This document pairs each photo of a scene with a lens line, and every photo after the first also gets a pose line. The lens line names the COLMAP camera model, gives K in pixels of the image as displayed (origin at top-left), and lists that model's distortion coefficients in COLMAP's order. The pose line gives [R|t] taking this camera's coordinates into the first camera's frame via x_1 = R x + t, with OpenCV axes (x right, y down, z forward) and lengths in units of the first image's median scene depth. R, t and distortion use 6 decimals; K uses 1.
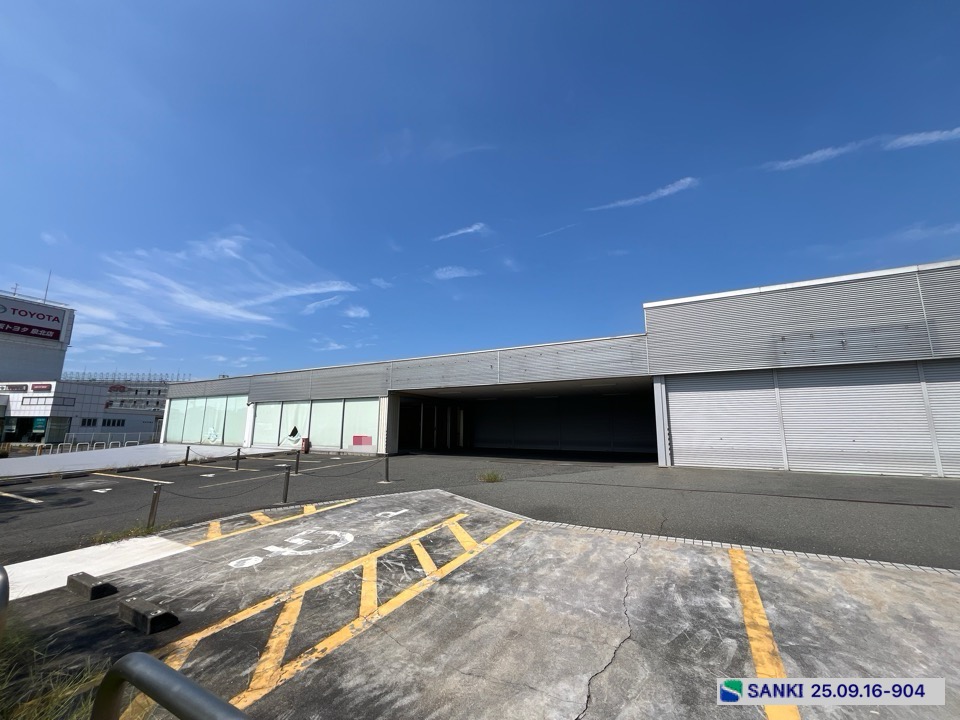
lens RADIAL K [[390.7, 0, 477.1], [0, 390.7, 362.7], [0, 0, 1]] dist [-0.001885, -0.000214]
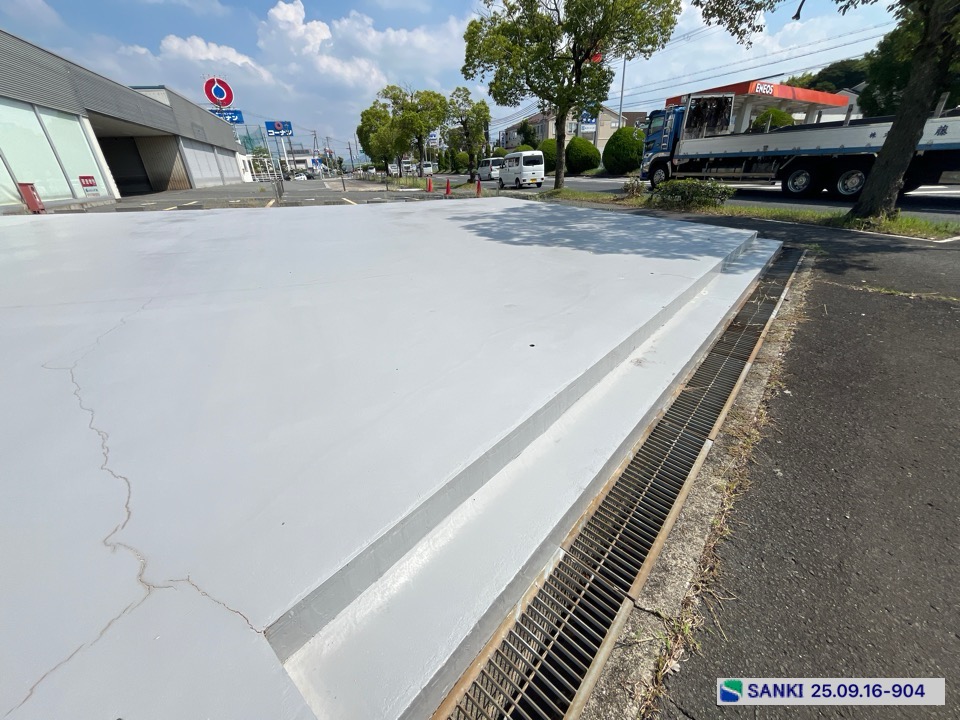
lens RADIAL K [[390.7, 0, 477.1], [0, 390.7, 362.7], [0, 0, 1]] dist [-0.001885, -0.000214]
pose [[-0.758587, -0.266552, 0.594555, -0.533605], [-0.069090, 0.940256, 0.333386, 0.089514], [-0.647899, 0.211824, -0.731682, 0.455425]]
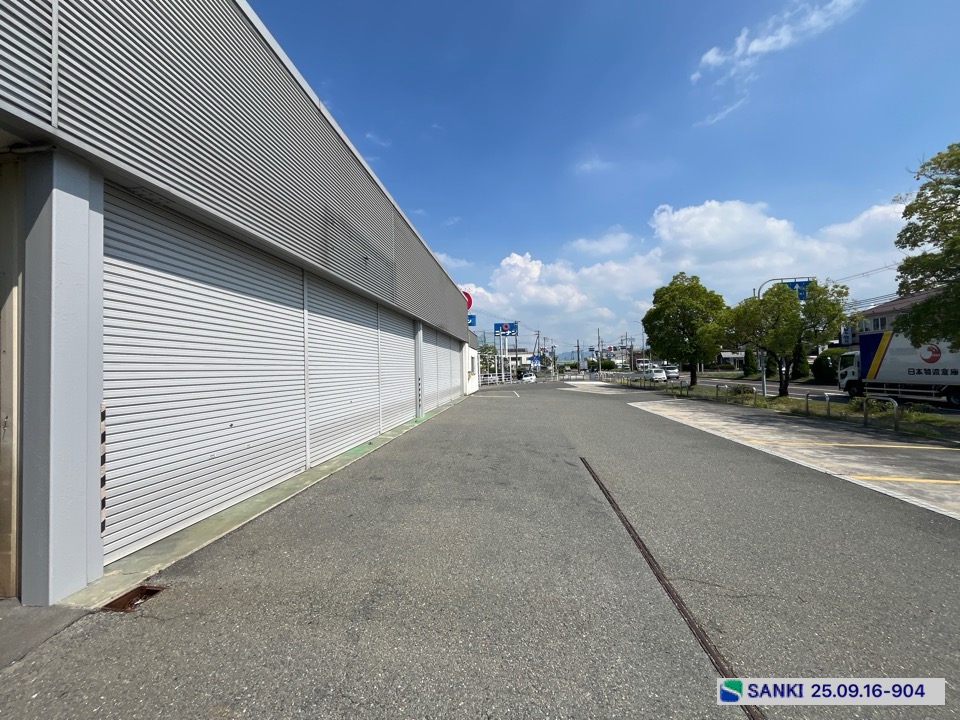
lens RADIAL K [[393.5, 0, 477.7], [0, 393.5, 362.1], [0, 0, 1]] dist [-0.000859, -0.000167]
pose [[-0.393192, 0.021448, 0.919206, 0.053066], [-0.133764, 0.987757, -0.080265, 0.035156], [-0.909674, -0.154517, -0.385509, 0.240792]]
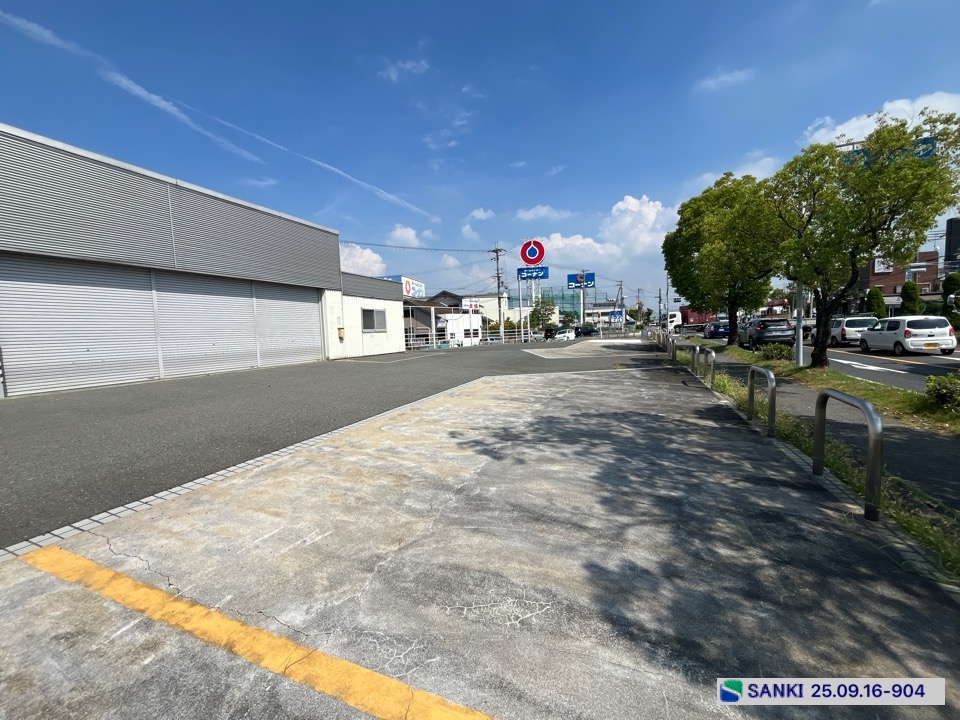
lens RADIAL K [[391.1, 0, 475.8], [0, 391.1, 355.8], [0, 0, 1]] dist [-0.012568, -0.000115]
pose [[-0.128541, -0.066128, 0.989497, 0.118329], [-0.134154, 0.989762, 0.048719, 0.001584], [-0.982588, -0.126483, -0.136096, -0.005354]]
